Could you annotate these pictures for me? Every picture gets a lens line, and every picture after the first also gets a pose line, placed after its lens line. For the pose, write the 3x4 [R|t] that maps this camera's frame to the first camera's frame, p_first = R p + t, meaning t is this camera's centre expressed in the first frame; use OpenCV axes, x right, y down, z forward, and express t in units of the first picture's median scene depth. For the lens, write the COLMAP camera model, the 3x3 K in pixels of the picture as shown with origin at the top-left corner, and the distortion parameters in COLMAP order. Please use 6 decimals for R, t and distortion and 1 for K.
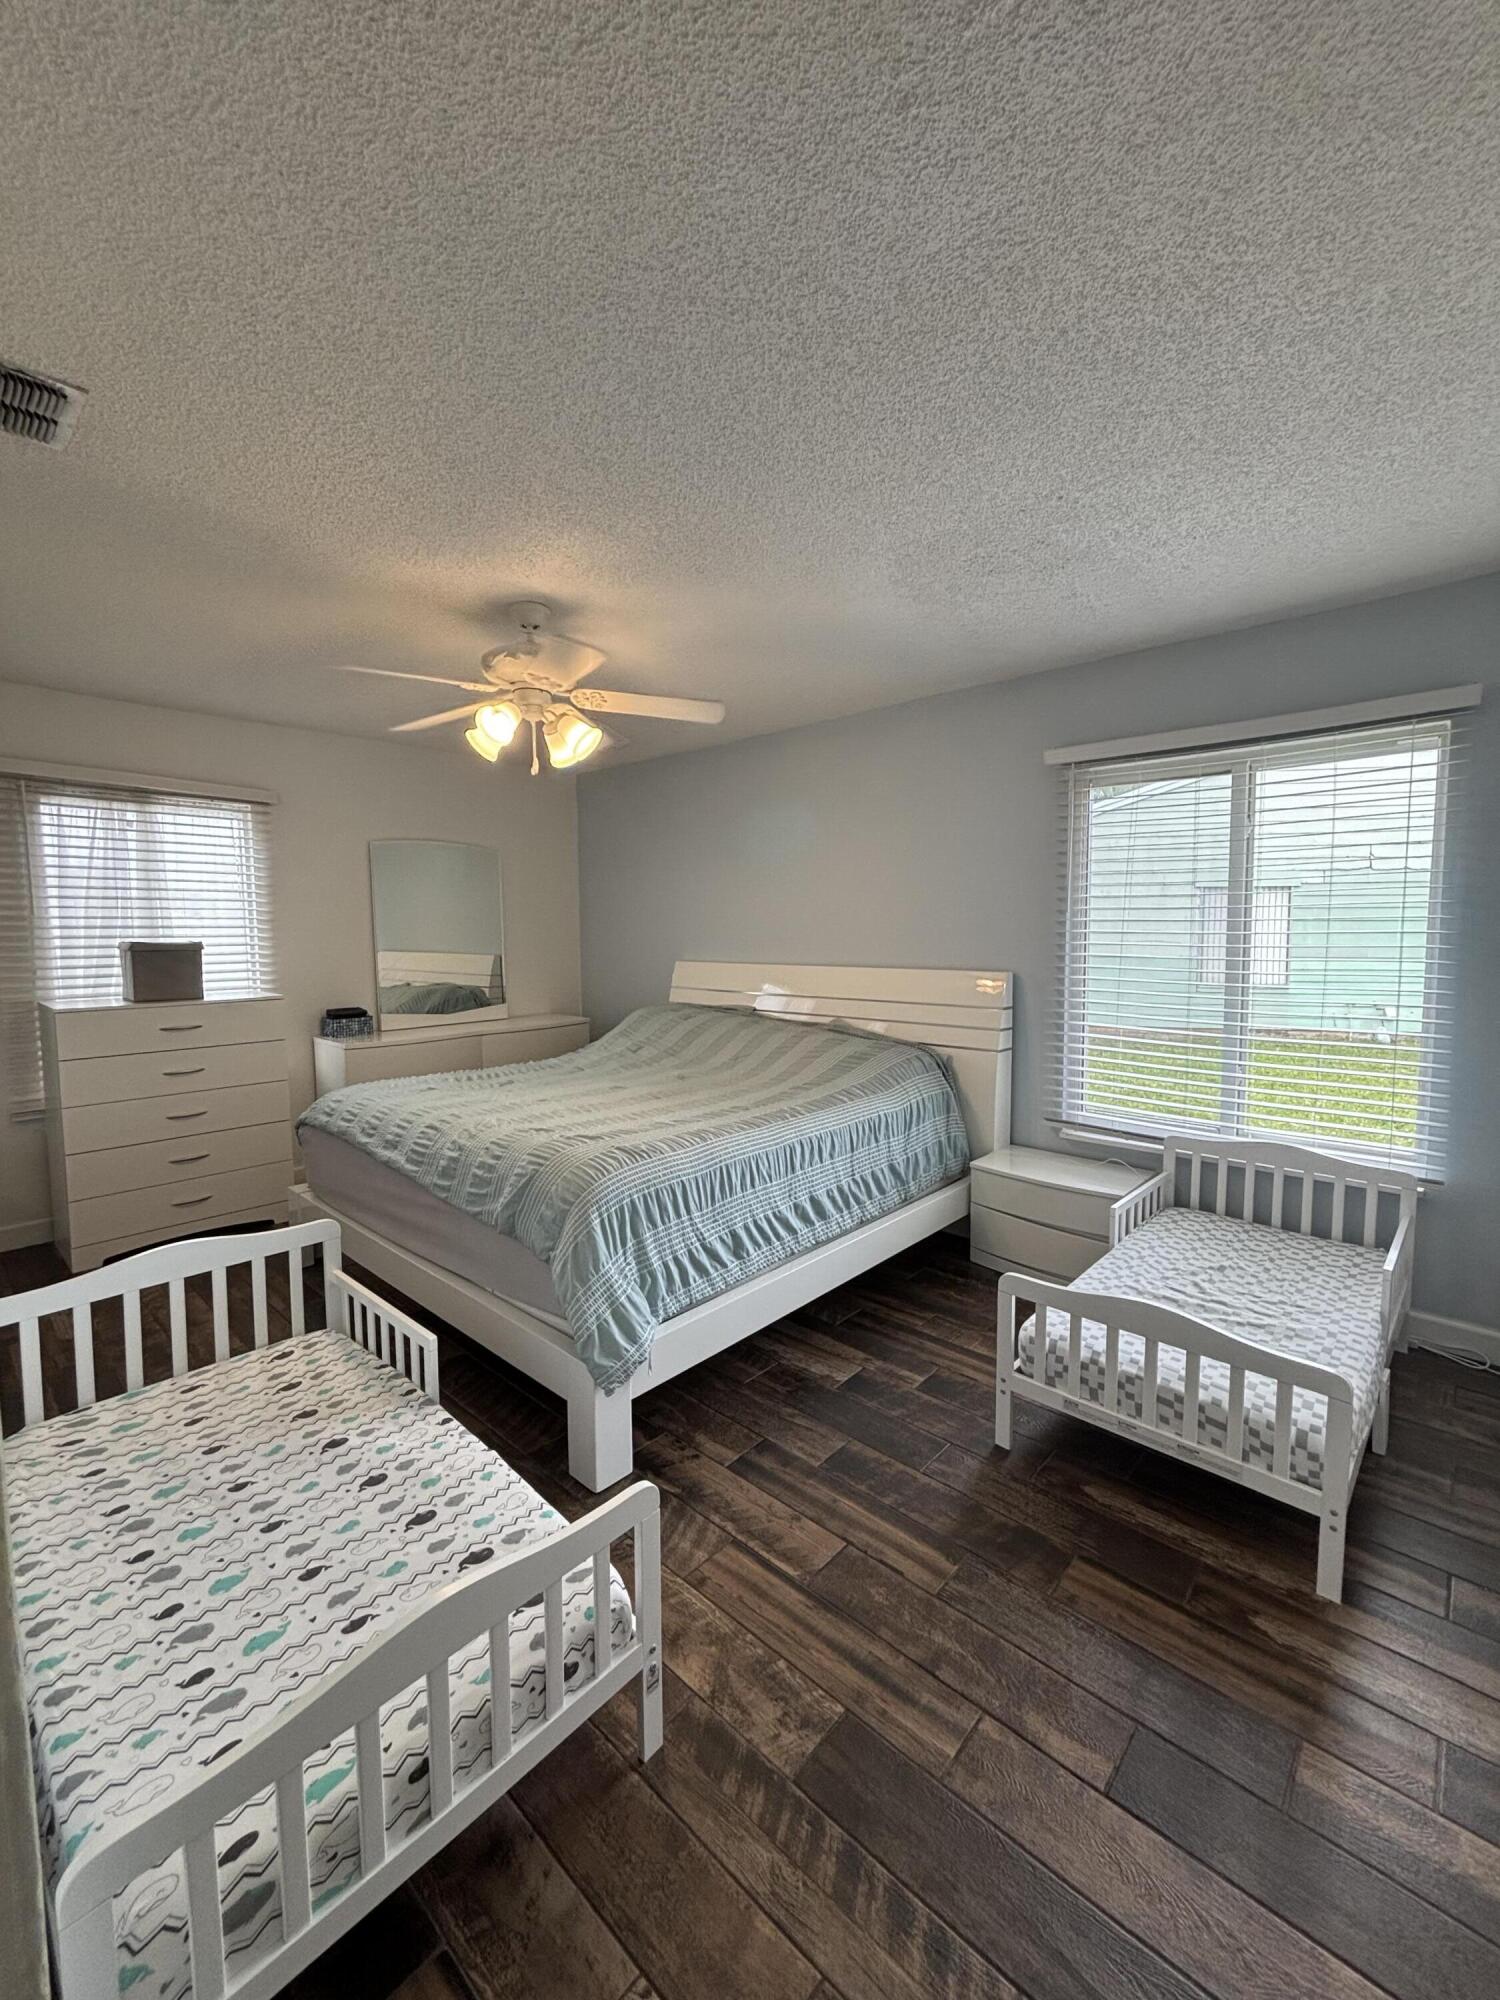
lens RADIAL K [[812.1, 0, 753.4], [0, 812.1, 990.3], [0, 0, 1]] dist [0.002556, -0.000374]
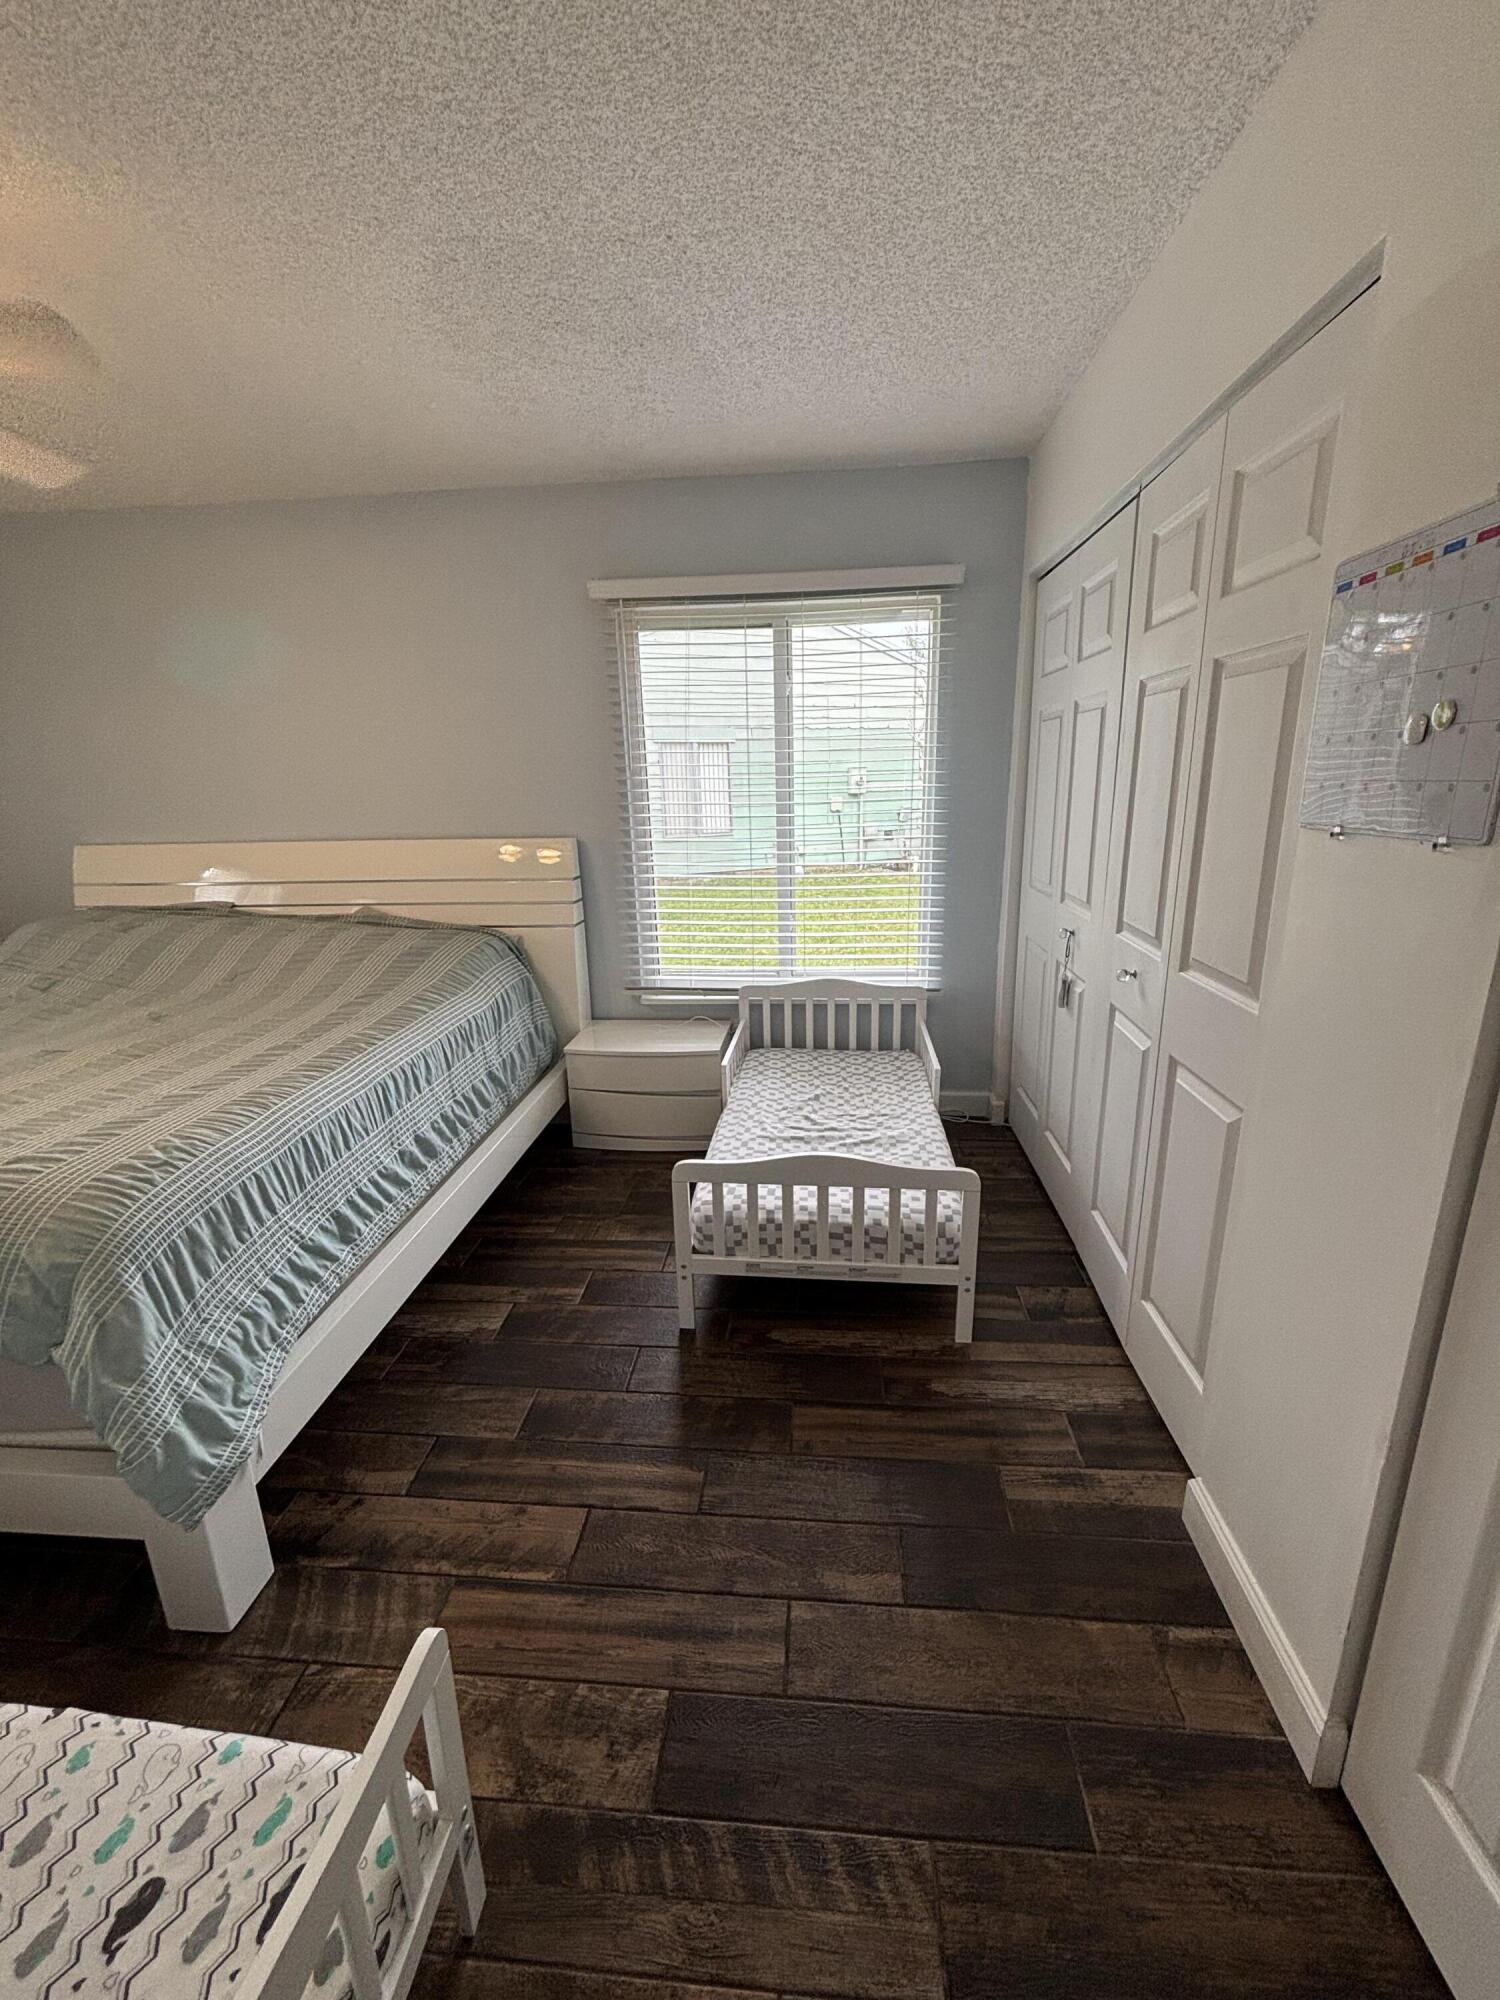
lens RADIAL K [[812.1, 0, 761.0], [0, 812.1, 992.5], [0, 0, 1]] dist [0.002556, -0.000374]
pose [[0.792829, -0.172440, 0.584540, -0.110789], [0.066723, 0.977930, 0.197992, -0.025869], [-0.605781, -0.117972, 0.786837, 0.175889]]
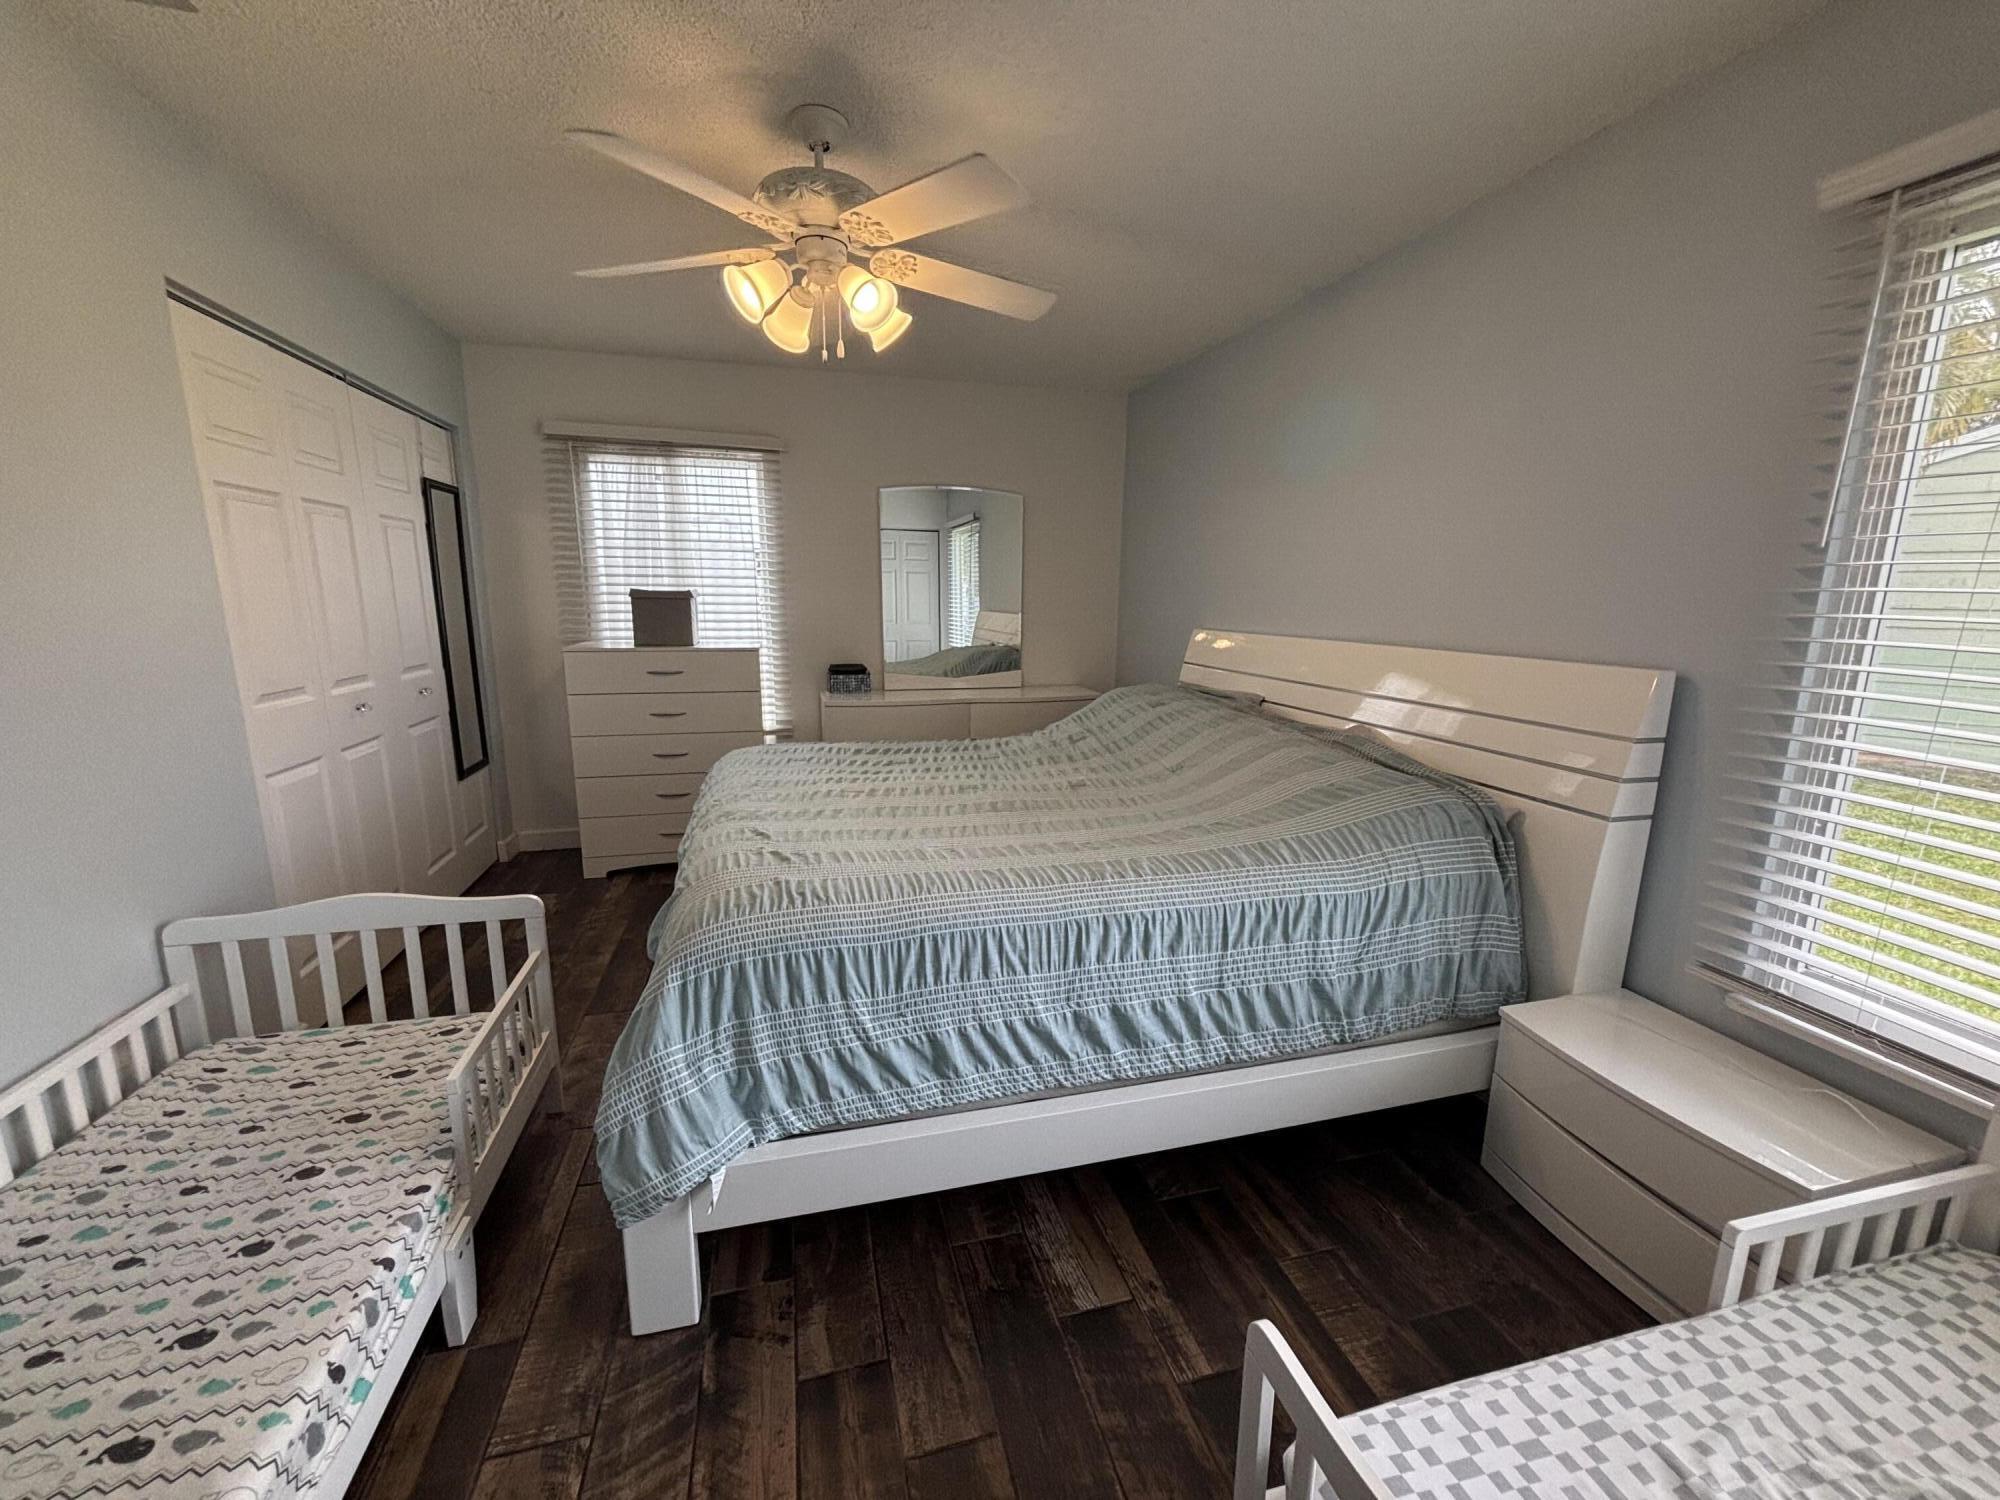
lens RADIAL K [[812.1, 0, 1003.5], [0, 812.1, 757.3], [0, 0, 1]] dist [0.002556, -0.000374]
pose [[0.843160, 0.121921, -0.523657, 0.319667], [-0.057326, 0.988784, 0.137912, -0.021456], [0.534599, -0.086263, 0.840692, 0.458807]]
